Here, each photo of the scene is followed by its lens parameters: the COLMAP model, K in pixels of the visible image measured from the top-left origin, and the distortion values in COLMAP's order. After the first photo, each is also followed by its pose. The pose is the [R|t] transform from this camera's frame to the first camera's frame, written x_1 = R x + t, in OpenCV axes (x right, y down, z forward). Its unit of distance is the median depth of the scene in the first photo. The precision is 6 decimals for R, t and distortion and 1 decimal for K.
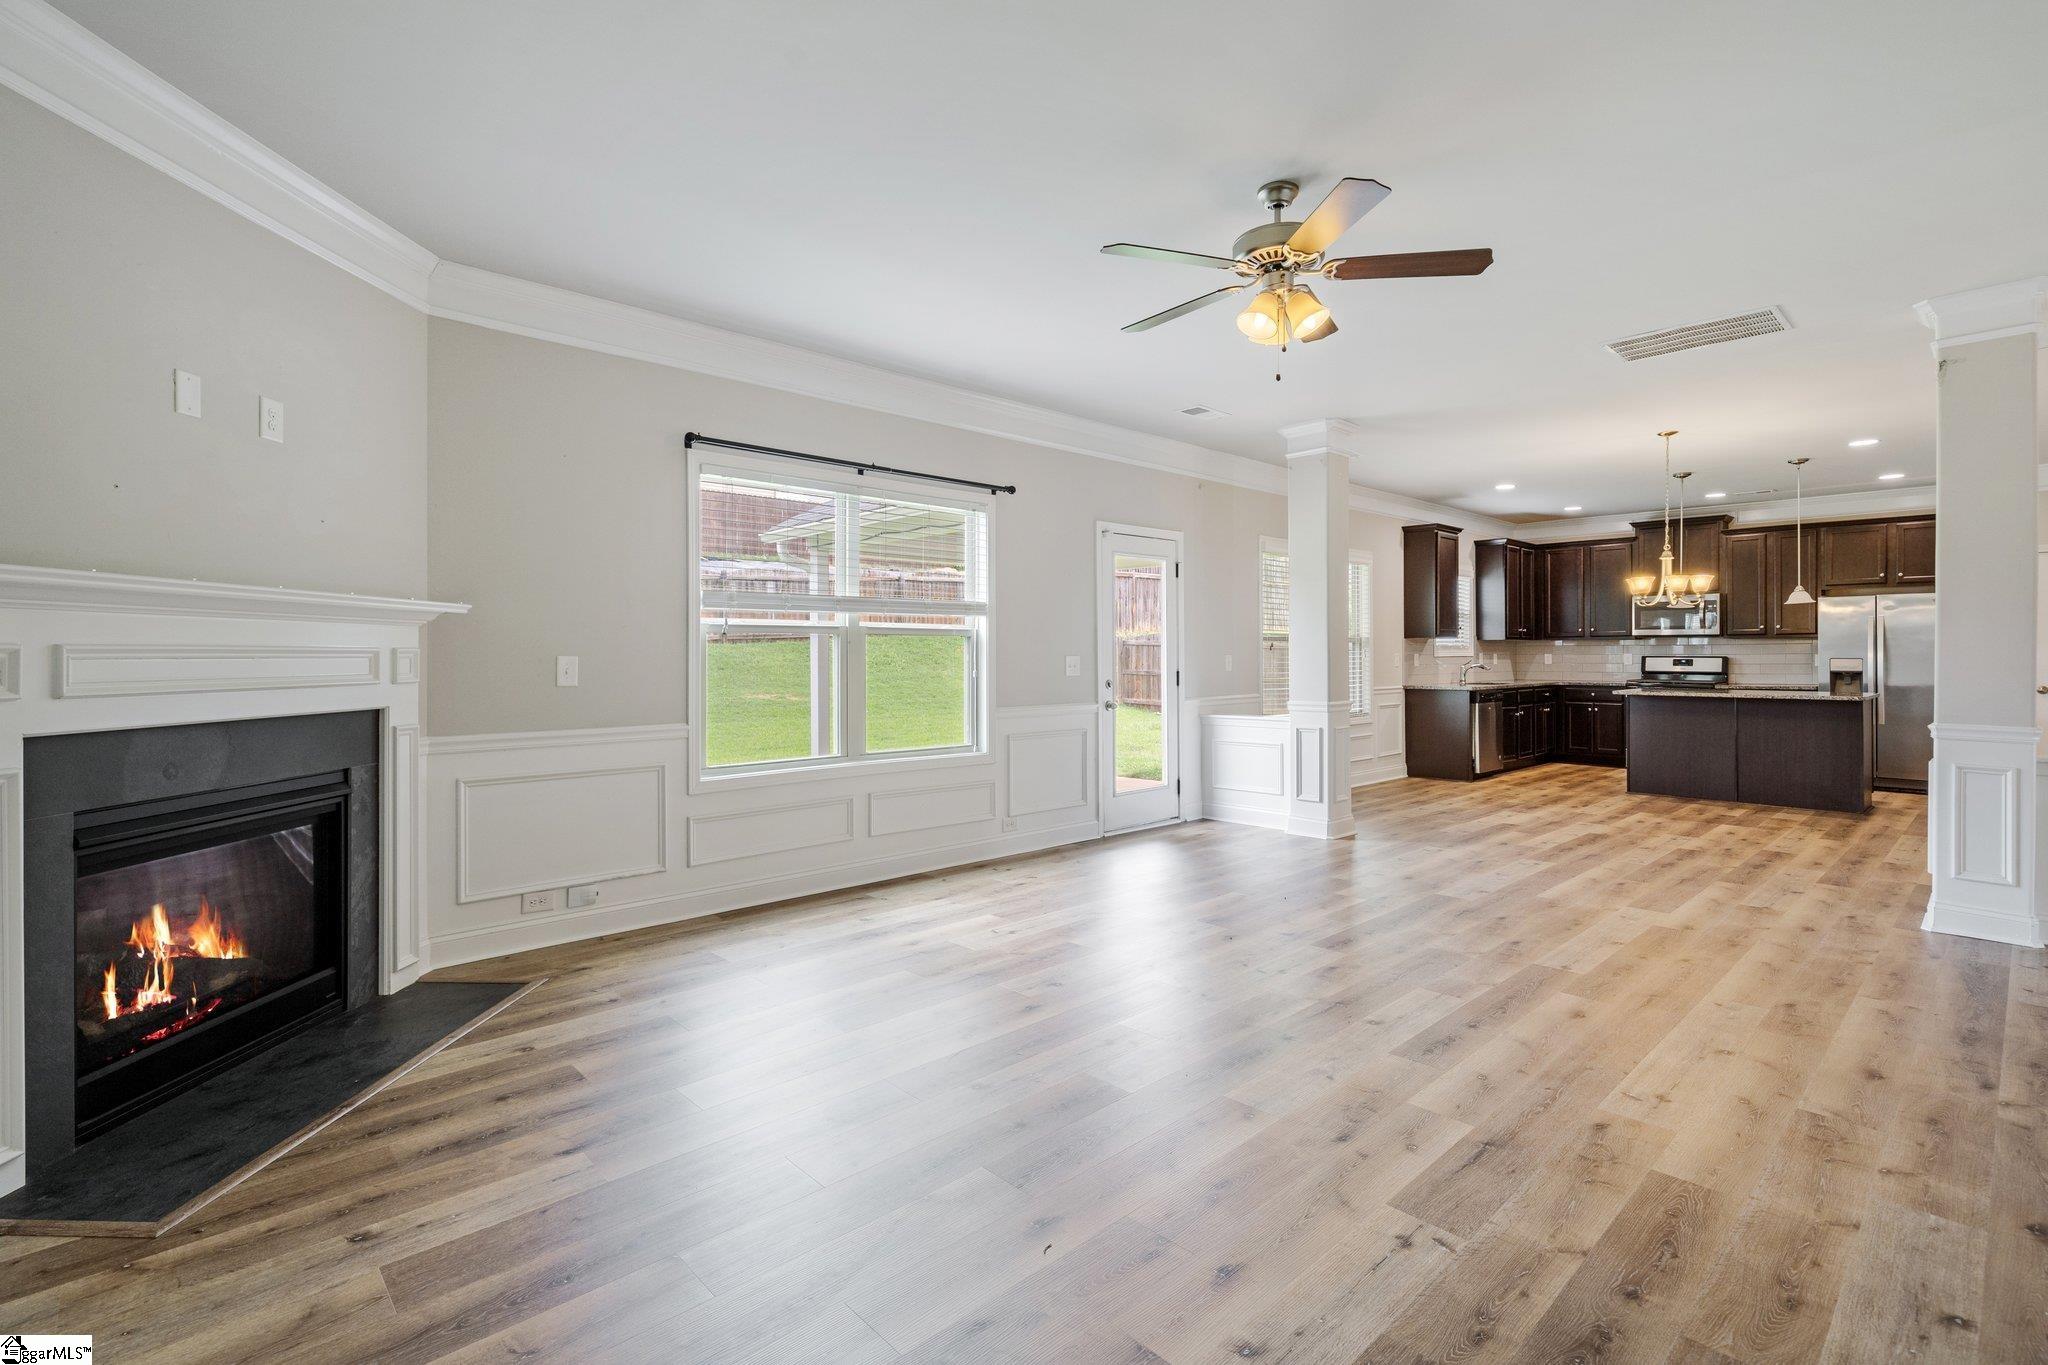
lens RADIAL K [[942.8, 0, 1016.7], [0, 942.8, 651.6], [0, 0, 1]] dist [-0.001044, 0.000140]
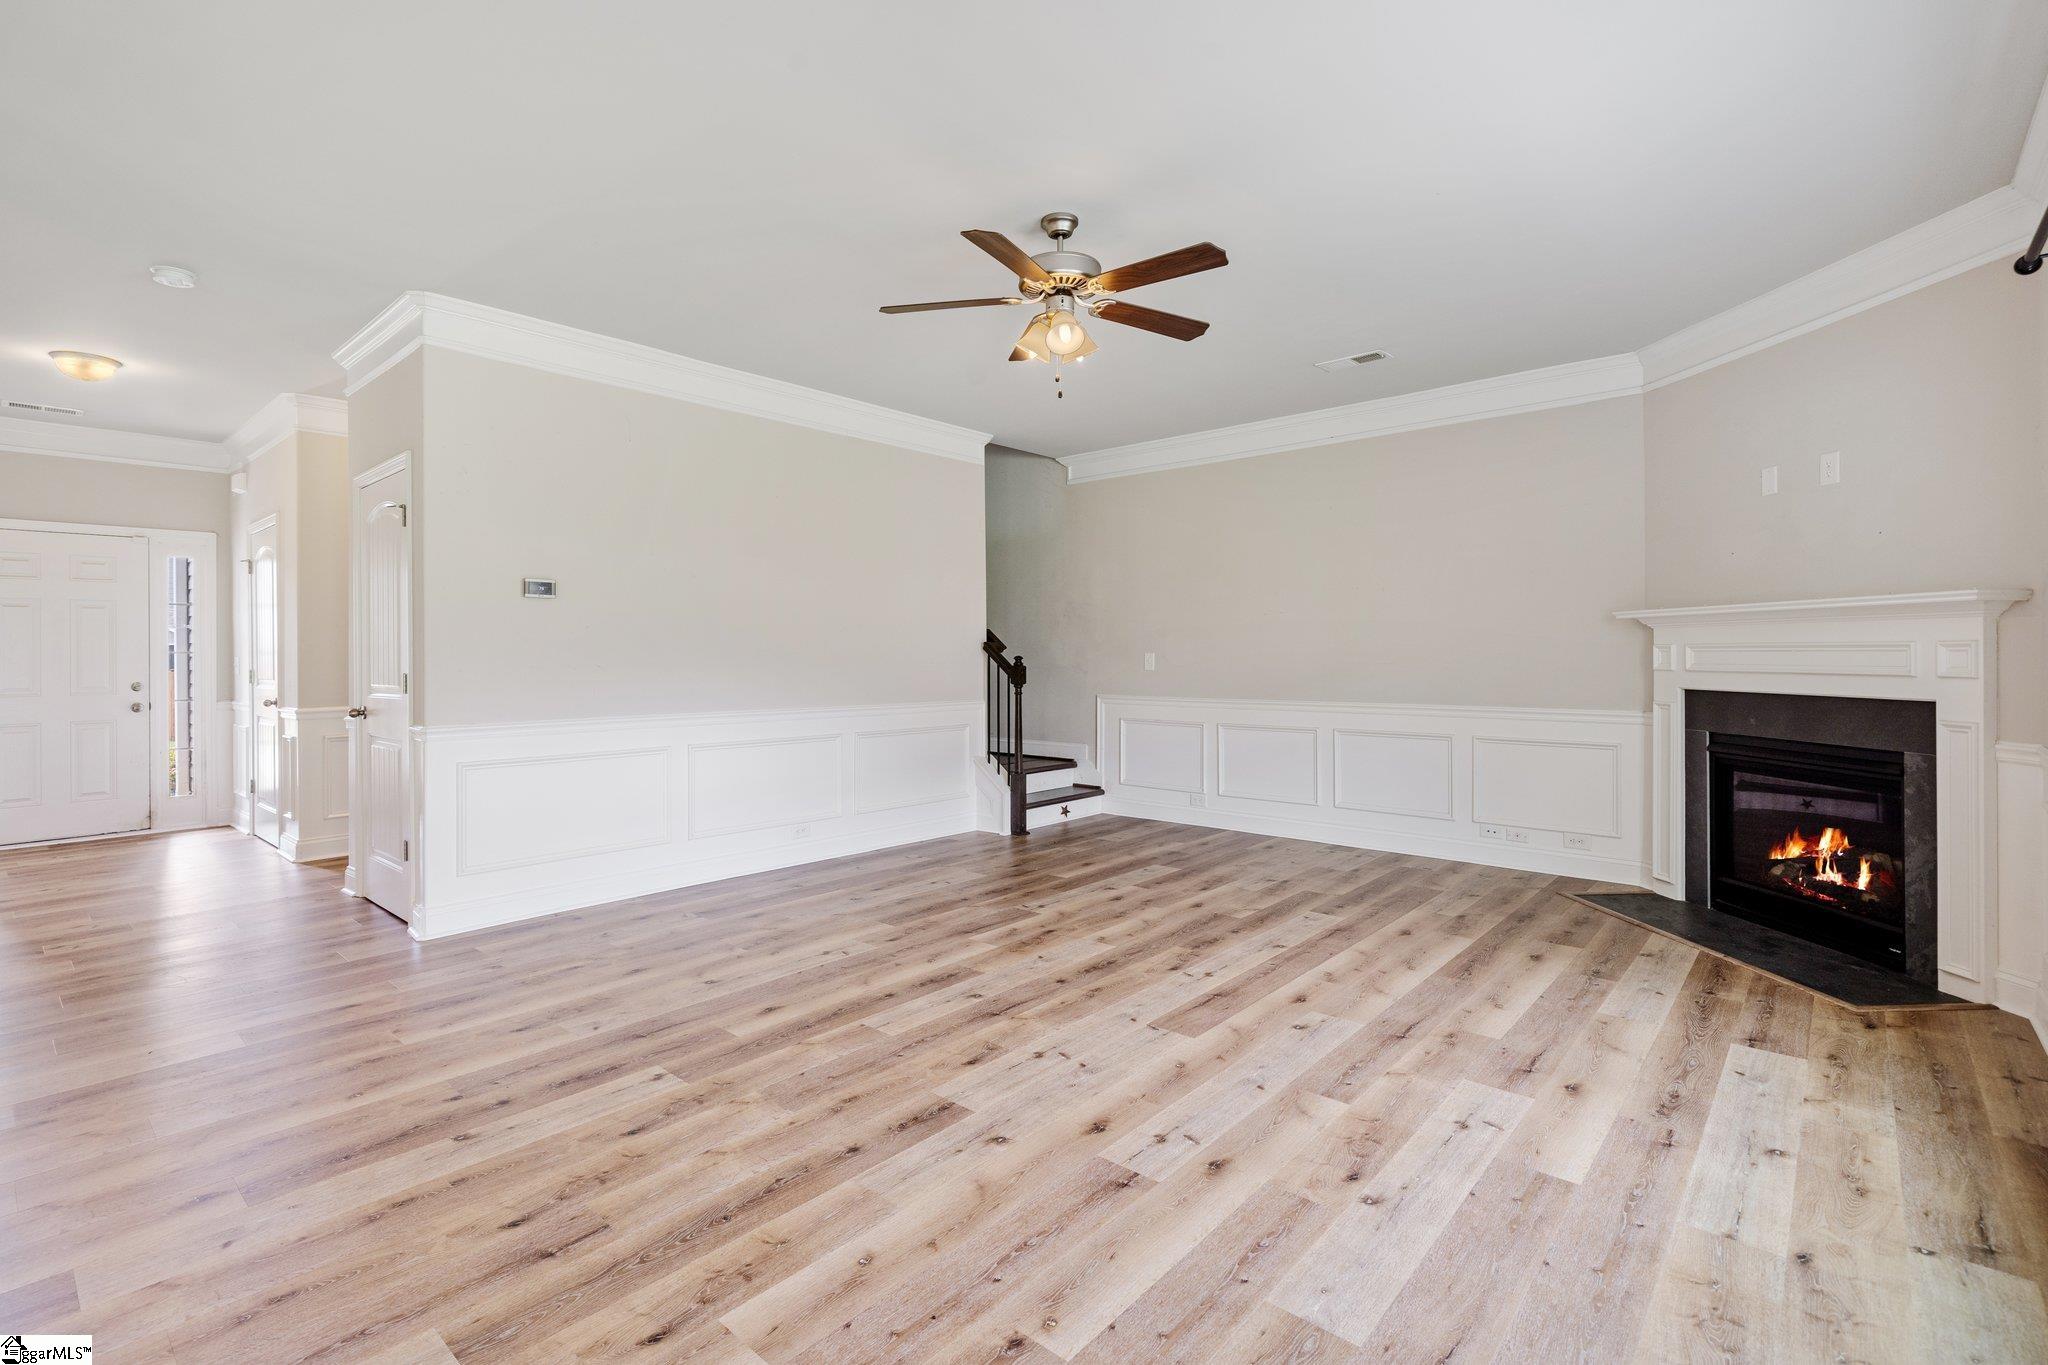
lens RADIAL K [[942.8, 0, 1016.7], [0, 942.8, 651.6], [0, 0, 1]] dist [-0.001044, 0.000140]
pose [[-0.995662, 0.006687, -0.092799, 0.386628], [0.007179, 0.999962, -0.004968, 0.005225], [0.092762, -0.005613, -0.995672, 1.867167]]
